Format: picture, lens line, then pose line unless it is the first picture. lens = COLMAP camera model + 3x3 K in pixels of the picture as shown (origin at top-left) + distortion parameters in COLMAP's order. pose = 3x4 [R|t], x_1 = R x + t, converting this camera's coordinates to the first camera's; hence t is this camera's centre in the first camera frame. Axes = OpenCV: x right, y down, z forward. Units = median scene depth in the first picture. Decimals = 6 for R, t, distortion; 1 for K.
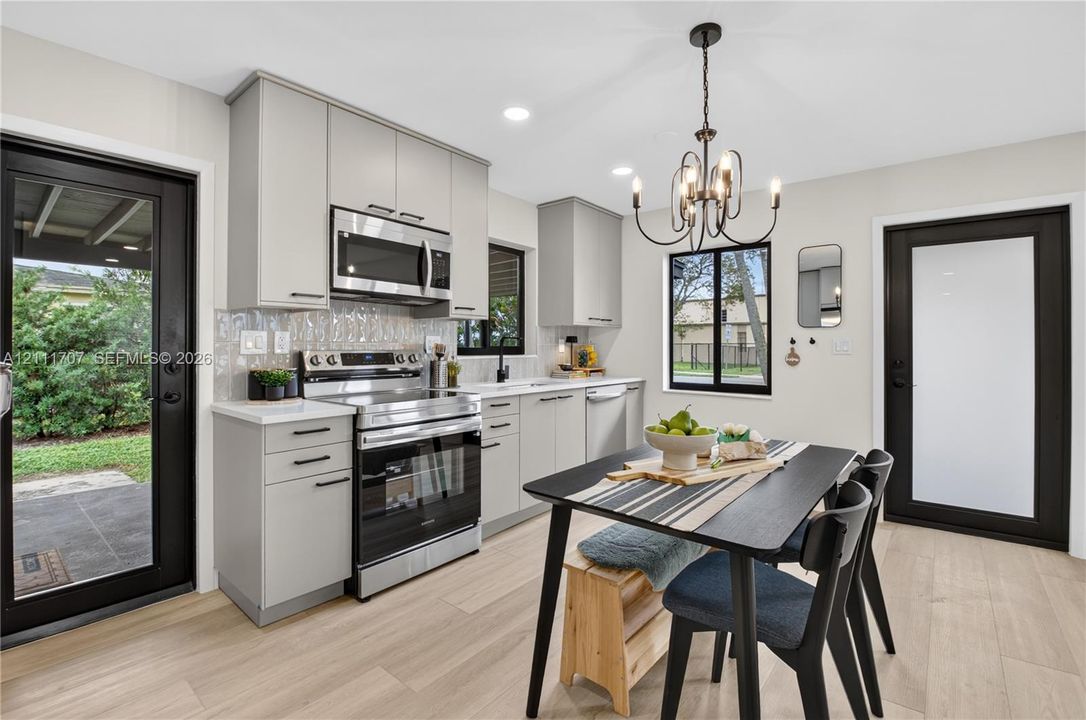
lens RADIAL K [[486.3, 0, 541.1], [0, 486.3, 345.2], [0, 0, 1]] dist [-0.021965, -0.000554]
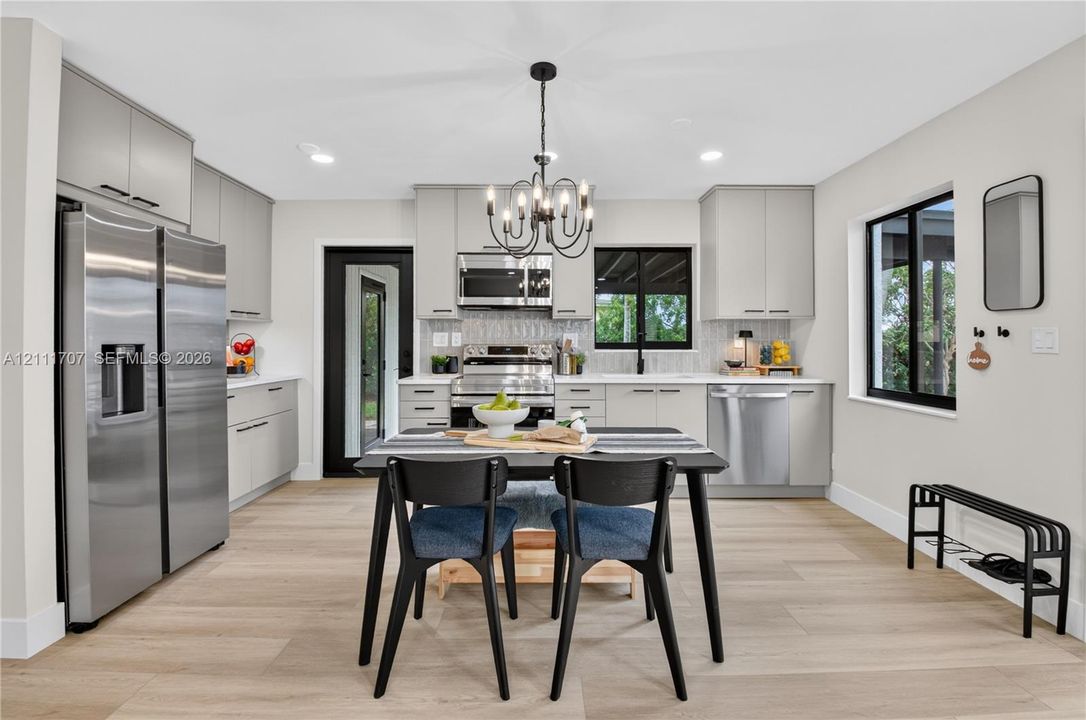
lens RADIAL K [[486.3, 0, 541.1], [0, 486.3, 345.2], [0, 0, 1]] dist [-0.021965, -0.000554]
pose [[0.640060, 0.002925, -0.768319, 0.776609], [0.002858, 0.999977, 0.006187, 0.003650], [0.768319, -0.006156, 0.640037, 0.154314]]
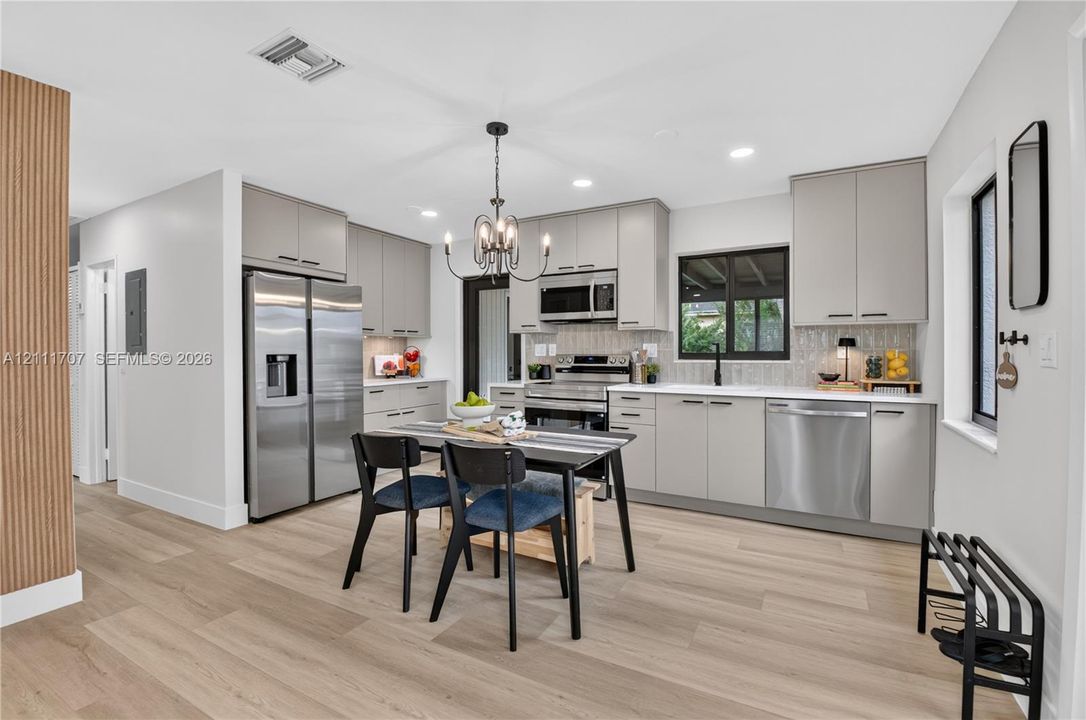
lens RADIAL K [[481.3, 0, 543.0], [0, 481.3, 360.0], [0, 0, 1]] dist [-0.019370, -0.000406]
pose [[0.192043, 0.010302, -0.981332, 1.088366], [0.001073, 0.999942, 0.010708, 0.011316], [0.981386, -0.003110, 0.192021, 0.532786]]
